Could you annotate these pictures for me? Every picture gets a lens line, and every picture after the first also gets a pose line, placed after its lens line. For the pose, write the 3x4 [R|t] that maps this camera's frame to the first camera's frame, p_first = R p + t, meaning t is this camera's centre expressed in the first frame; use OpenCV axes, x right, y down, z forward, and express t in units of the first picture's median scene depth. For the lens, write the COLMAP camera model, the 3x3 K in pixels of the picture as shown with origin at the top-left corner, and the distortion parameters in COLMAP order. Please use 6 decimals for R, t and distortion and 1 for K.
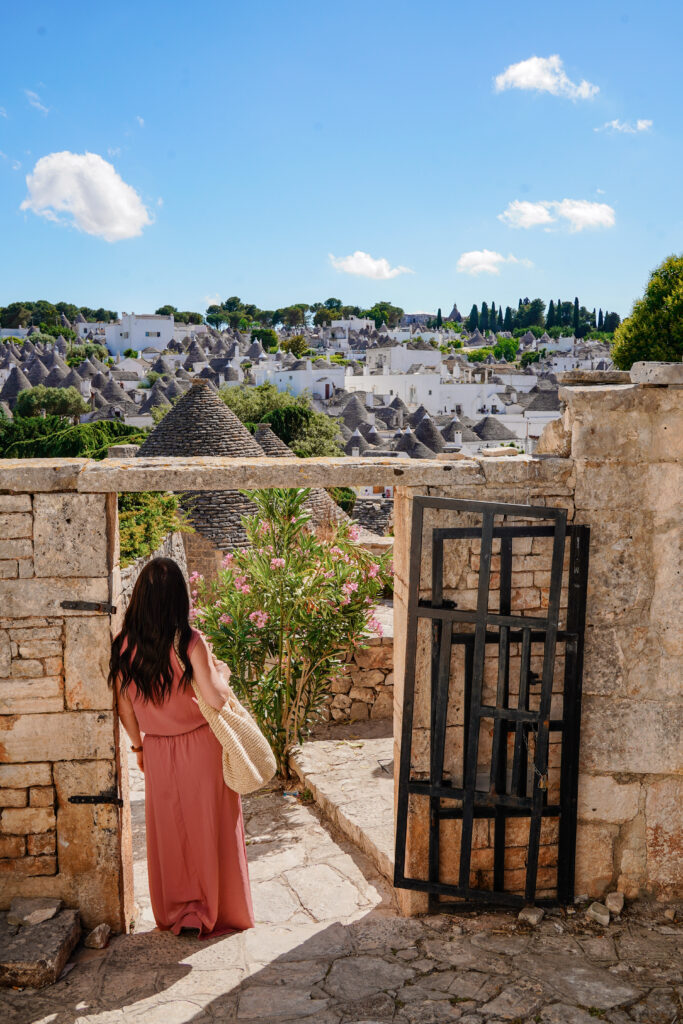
lens RADIAL K [[1051.9, 0, 341.5], [0, 1051.9, 512.0], [0, 0, 1]] dist [0.001742, 0.001412]
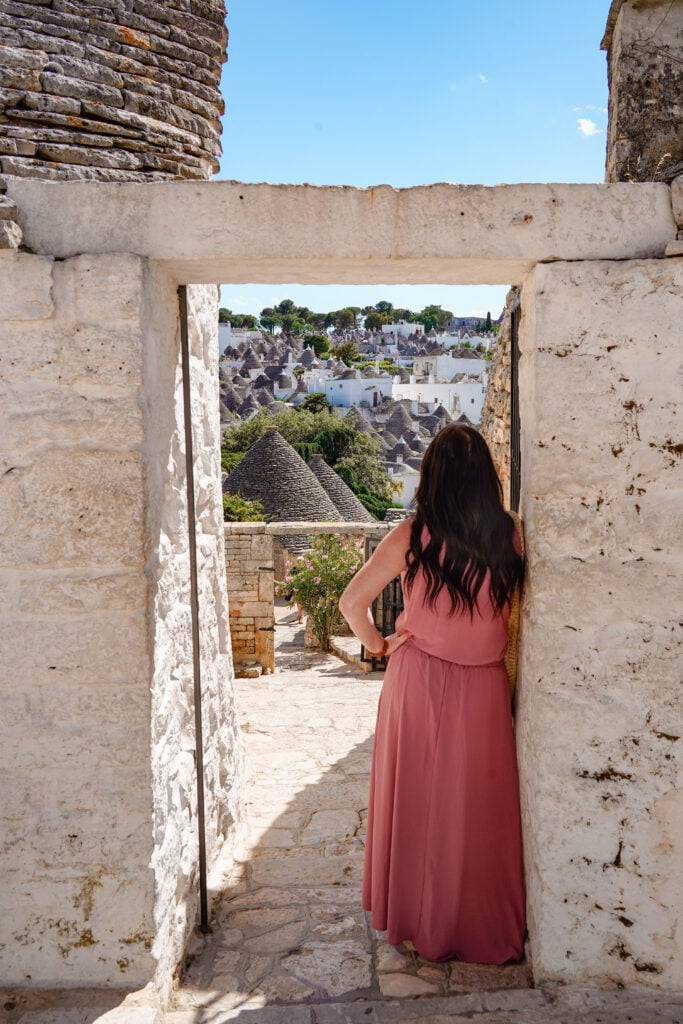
lens RADIAL K [[1135.3, 0, 341.5], [0, 1135.3, 512.0], [0, 0, 1]] dist [-0.007549, -0.001194]
pose [[0.998756, 0.012158, -0.048352, 0.009481], [-0.011927, 0.999916, 0.005056, -0.006403], [0.048409, -0.004473, 0.998818, -0.148724]]
